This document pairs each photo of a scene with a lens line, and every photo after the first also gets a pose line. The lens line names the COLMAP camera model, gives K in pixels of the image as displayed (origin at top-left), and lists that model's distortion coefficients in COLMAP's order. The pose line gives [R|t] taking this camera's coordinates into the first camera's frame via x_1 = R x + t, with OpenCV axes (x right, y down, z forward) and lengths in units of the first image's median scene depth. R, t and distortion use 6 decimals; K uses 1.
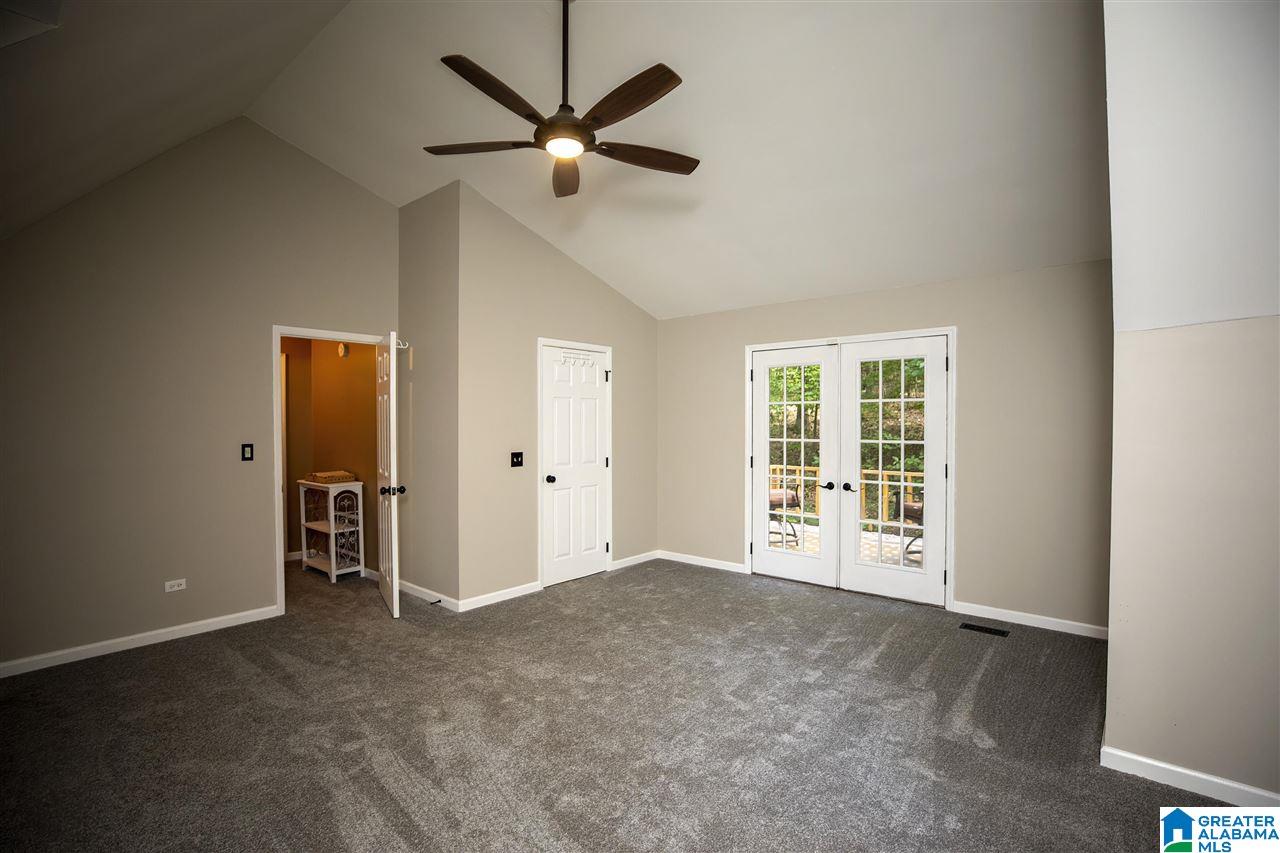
lens RADIAL K [[594.1, 0, 640.0], [0, 594.1, 426.5], [0, 0, 1]] dist [-0.026015, 0.000237]
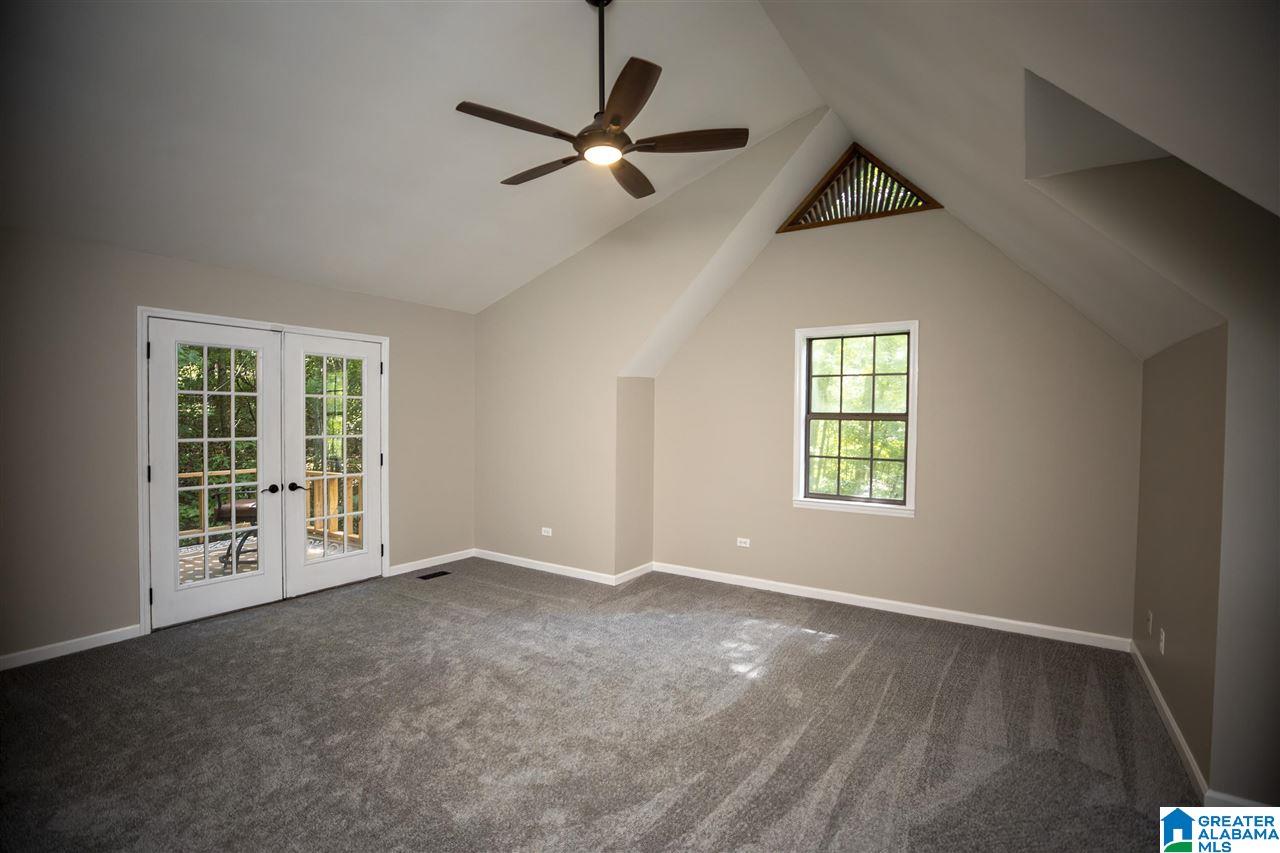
lens RADIAL K [[594.1, 0, 640.0], [0, 594.1, 426.5], [0, 0, 1]] dist [-0.026015, 0.000237]
pose [[-0.133953, -0.010549, 0.990932, -0.625021], [0.001026, 0.999941, 0.010783, -0.002607], [-0.990987, 0.002461, -0.133935, 0.566237]]
